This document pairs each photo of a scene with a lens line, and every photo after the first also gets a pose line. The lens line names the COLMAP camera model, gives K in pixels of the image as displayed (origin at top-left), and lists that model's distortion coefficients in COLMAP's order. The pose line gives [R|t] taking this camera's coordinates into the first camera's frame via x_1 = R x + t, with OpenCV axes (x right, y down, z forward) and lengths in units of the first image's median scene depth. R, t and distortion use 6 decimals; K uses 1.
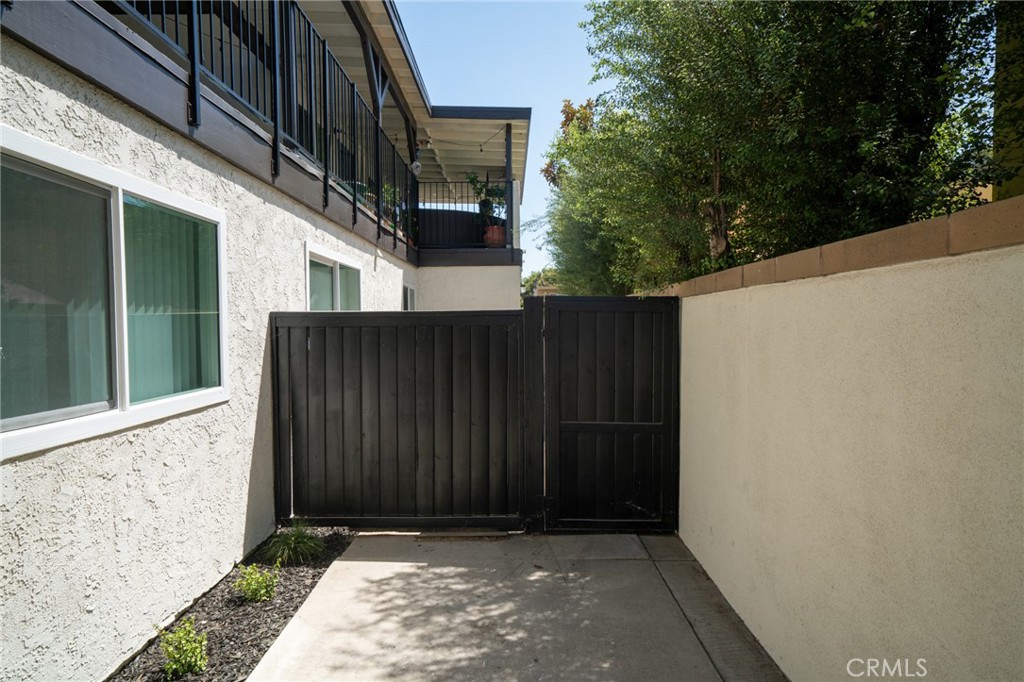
lens RADIAL K [[604.4, 0, 512.9], [0, 604.4, 340.0], [0, 0, 1]] dist [-0.005498, 0.001221]
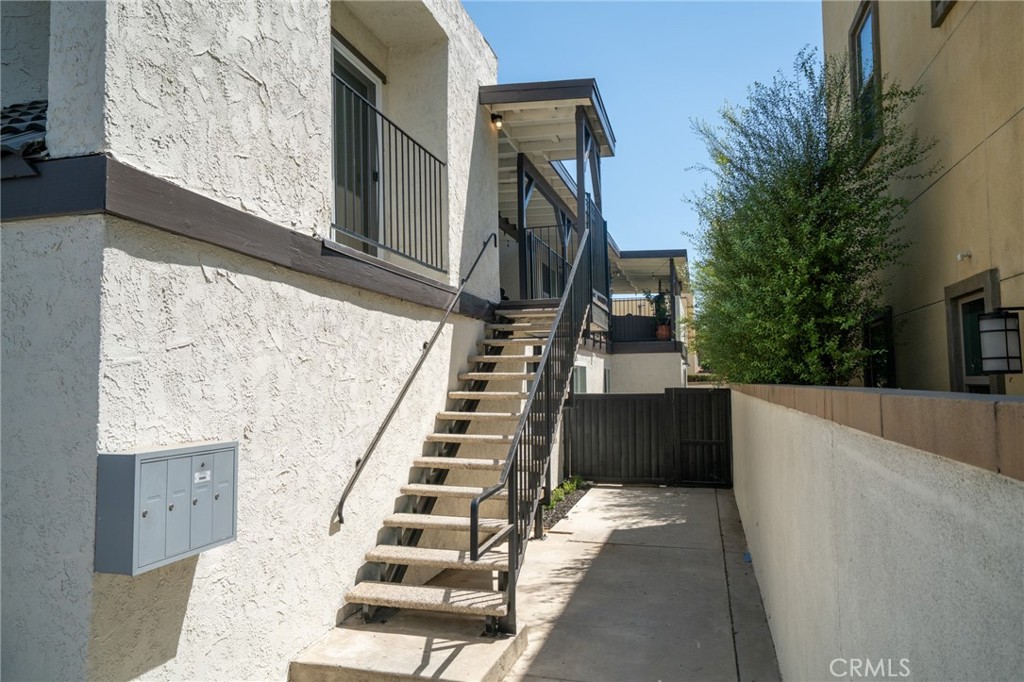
lens RADIAL K [[680.7, 0, 512.2], [0, 680.7, 341.7], [0, 0, 1]] dist [-0.001326, 0.000003]
pose [[0.961560, -0.018216, -0.273990, 0.083427], [-0.004003, 0.996761, -0.080318, -0.015813], [0.274565, 0.078327, 0.958373, -0.834065]]
